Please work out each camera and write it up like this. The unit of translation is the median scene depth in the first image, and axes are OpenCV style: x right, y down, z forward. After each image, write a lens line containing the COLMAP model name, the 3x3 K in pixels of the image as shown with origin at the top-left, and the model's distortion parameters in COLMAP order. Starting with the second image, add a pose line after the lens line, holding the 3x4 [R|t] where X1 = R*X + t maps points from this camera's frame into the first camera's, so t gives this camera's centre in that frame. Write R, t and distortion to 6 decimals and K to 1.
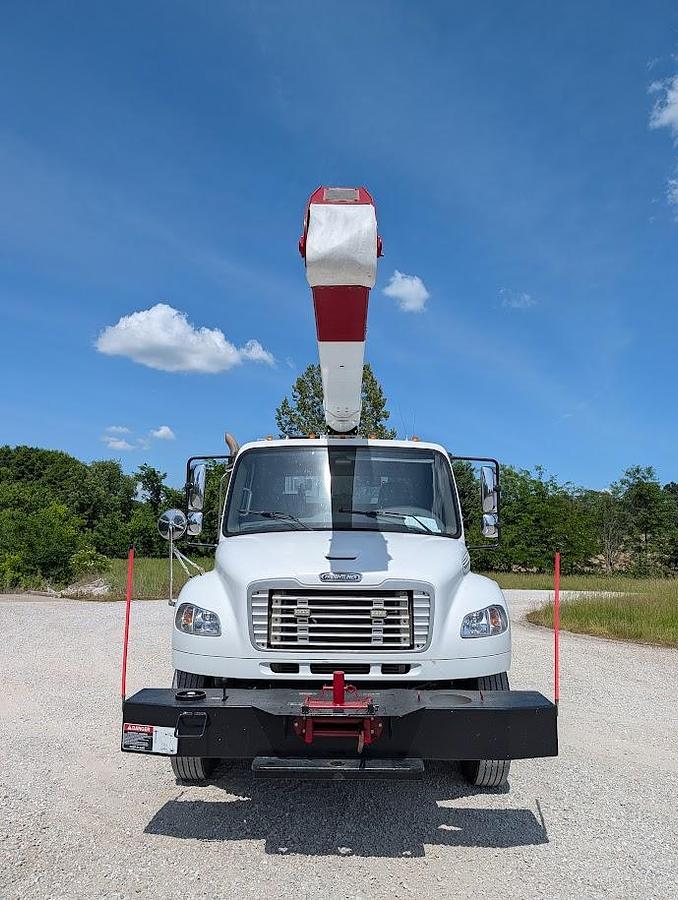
lens RADIAL K [[646.1, 0, 341.1], [0, 646.1, 453.9], [0, 0, 1]] dist [0.005567, 0.004616]
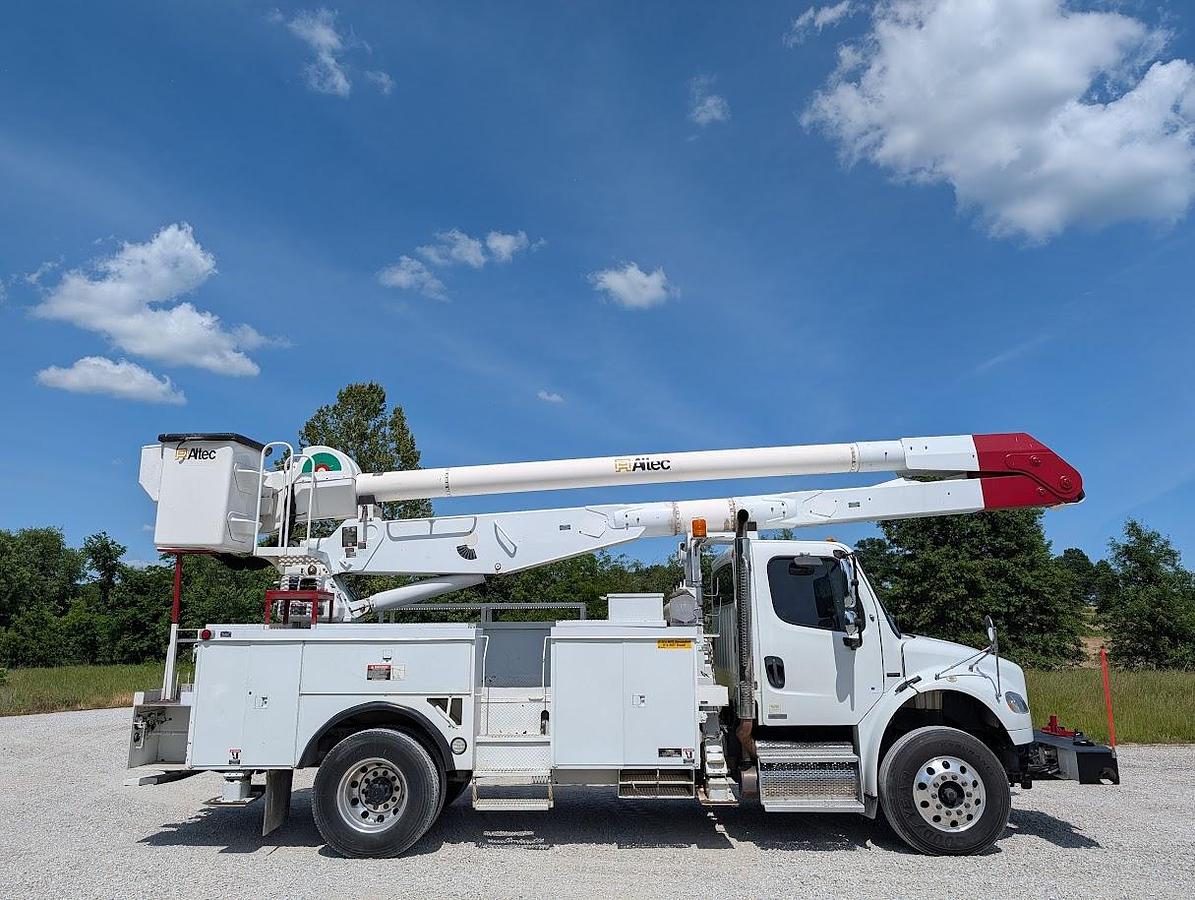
lens RADIAL K [[868.4, 0, 588.3], [0, 868.4, 450.0], [0, 0, 1]] dist [0.001561, 0.006598]
pose [[0.983144, 0.010350, 0.182539, 0.101895], [0.002314, 0.997612, -0.069023, -0.015174], [-0.182818, 0.068282, 0.980773, -0.107147]]
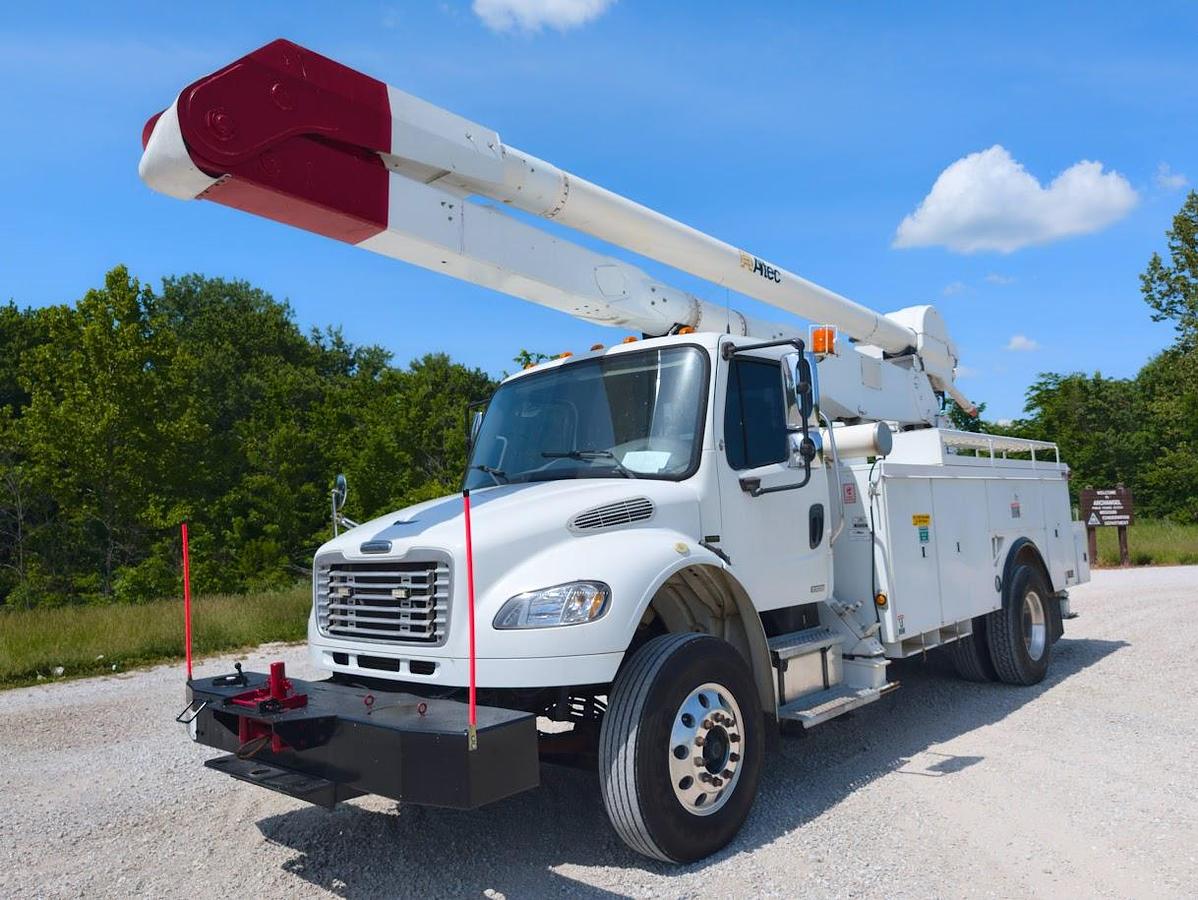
lens RADIAL K [[871.0, 0, 613.3], [0, 871.0, 446.3], [0, 0, 1]] dist [0.003574, 0.003474]
pose [[0.743069, -0.106945, -0.660615, 0.077114], [0.151269, 0.988441, 0.010133, 0.008891], [0.651895, -0.107460, 0.750657, 0.035424]]
